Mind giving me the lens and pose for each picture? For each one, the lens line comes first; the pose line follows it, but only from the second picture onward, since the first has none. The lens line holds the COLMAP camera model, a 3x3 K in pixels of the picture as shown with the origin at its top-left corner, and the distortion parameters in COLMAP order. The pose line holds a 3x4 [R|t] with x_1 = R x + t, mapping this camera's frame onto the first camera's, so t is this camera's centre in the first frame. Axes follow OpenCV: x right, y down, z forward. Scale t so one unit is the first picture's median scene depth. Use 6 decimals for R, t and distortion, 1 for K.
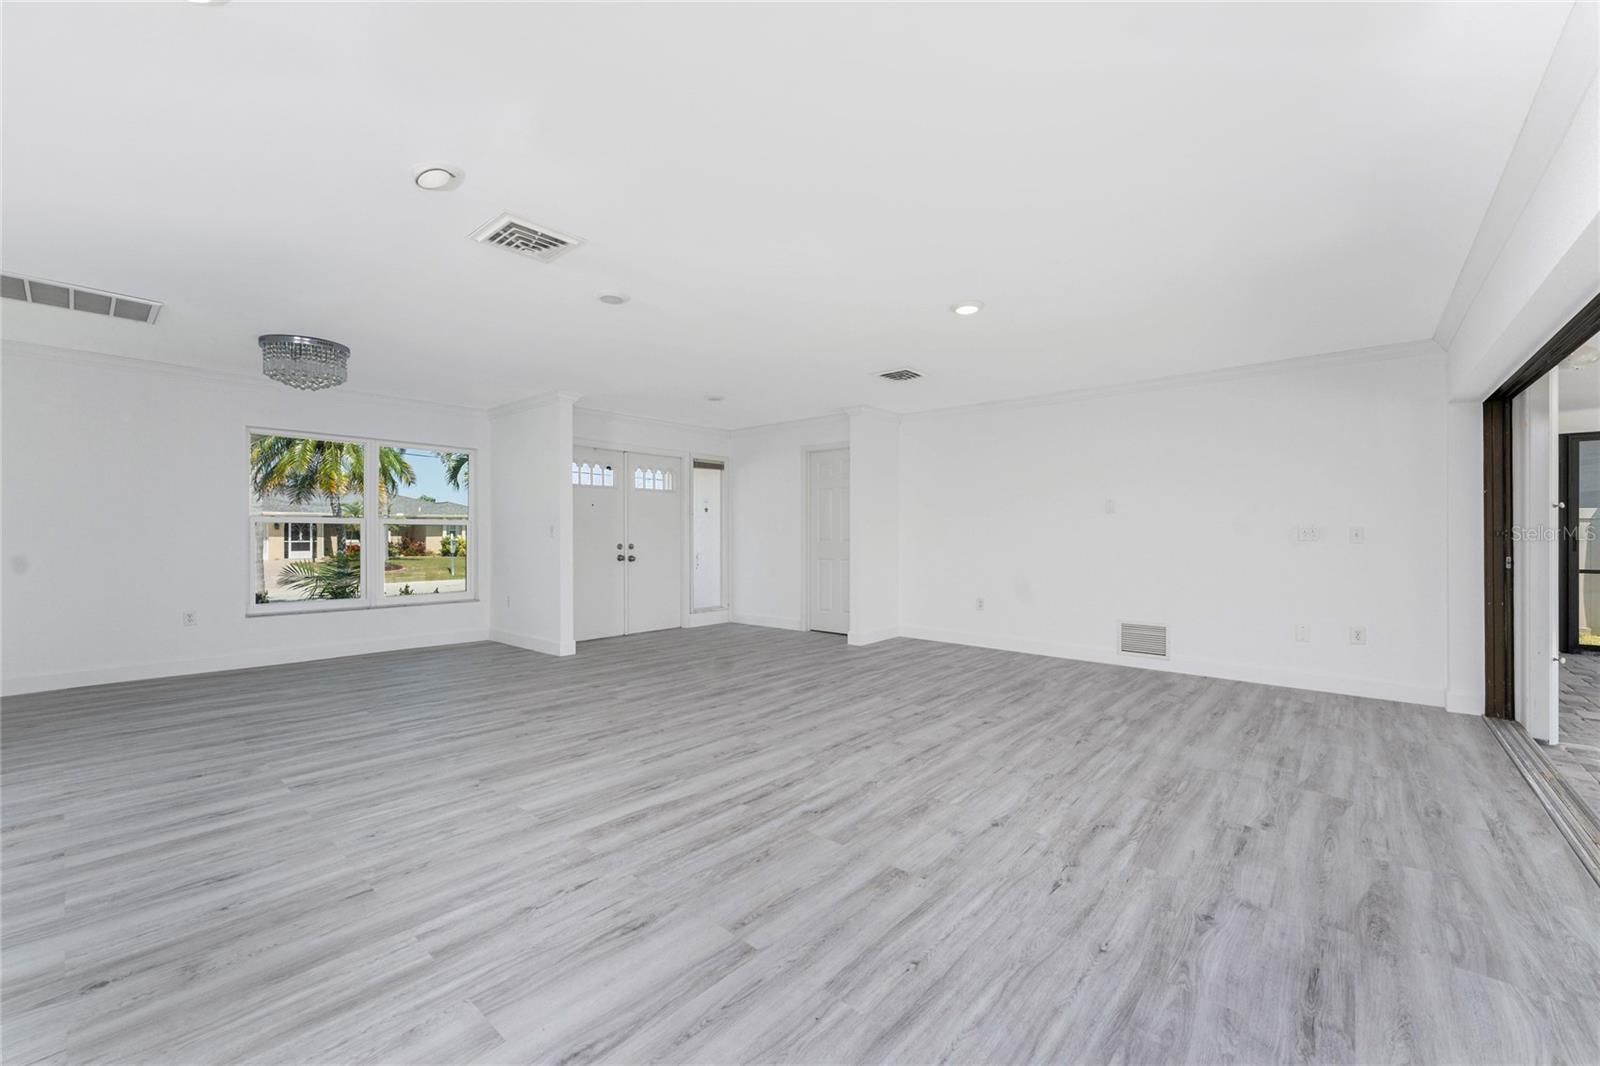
lens RADIAL K [[640.1, 0, 801.8], [0, 640.1, 533.1], [0, 0, 1]] dist [0.002486, 0.000372]
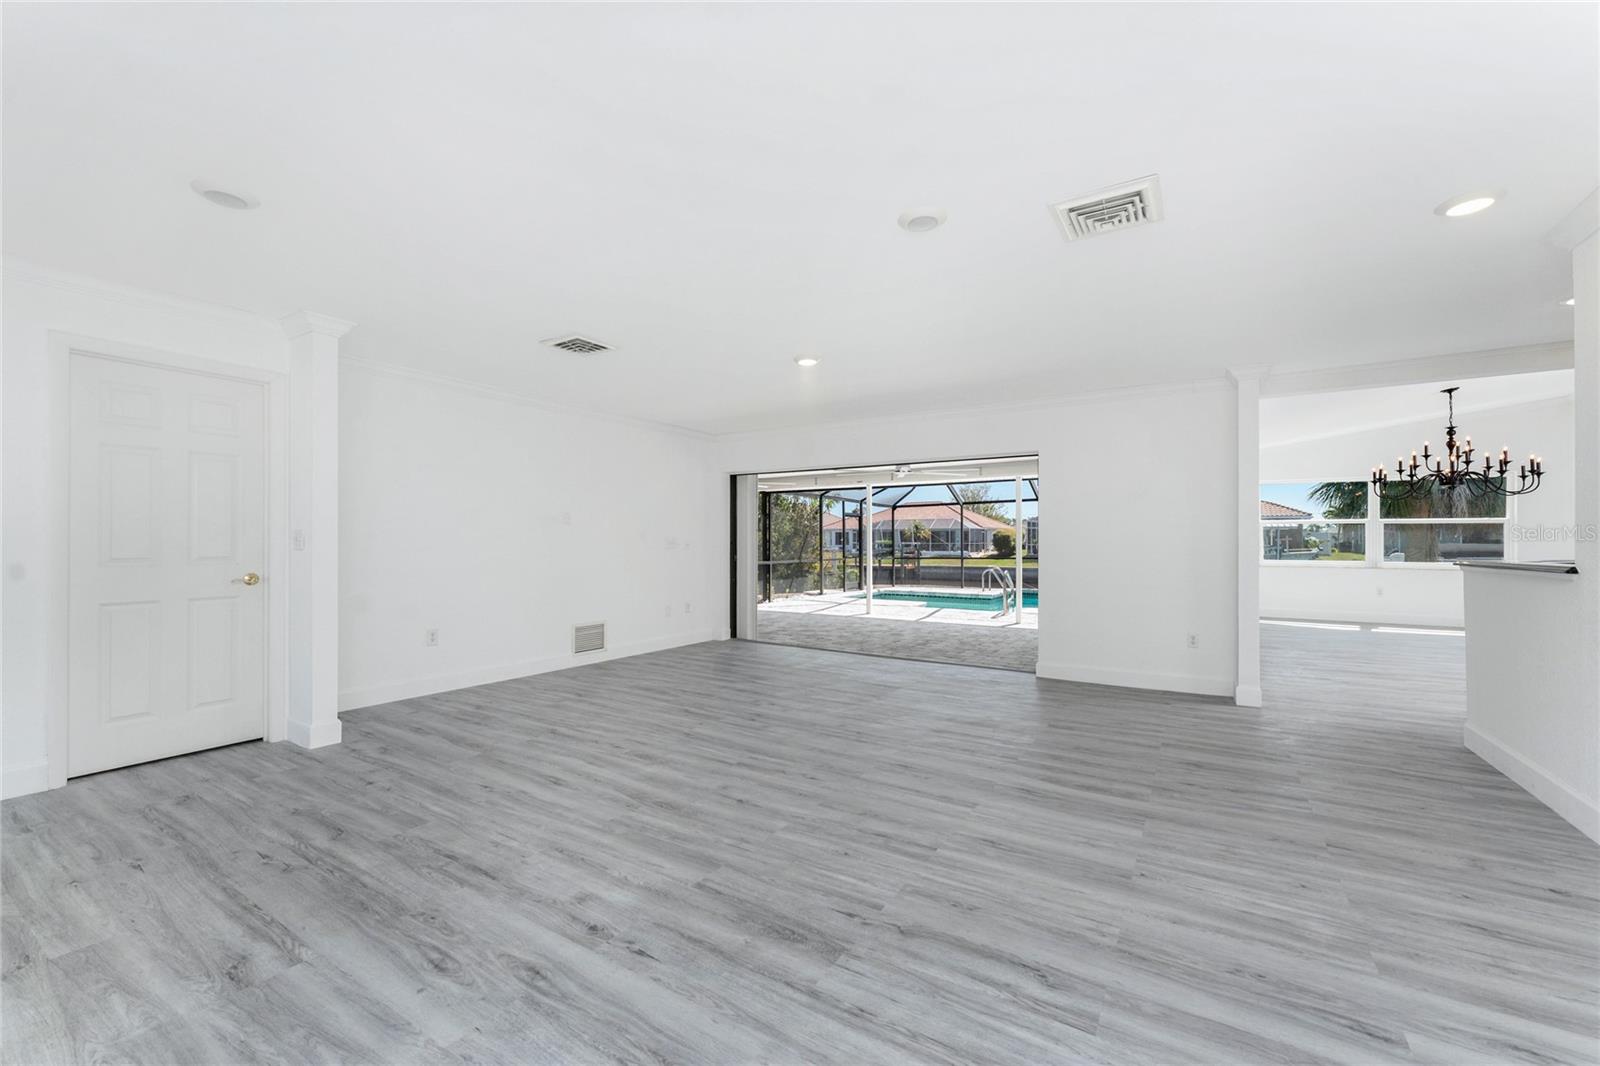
lens RADIAL K [[640.1, 0, 800.5], [0, 640.1, 536.6], [0, 0, 1]] dist [0.002486, 0.000372]
pose [[-0.148217, 0.006707, 0.988932, -0.982392], [0.000225, 0.999977, -0.006748, -0.007047], [-0.988955, -0.000778, -0.148215, 1.233472]]
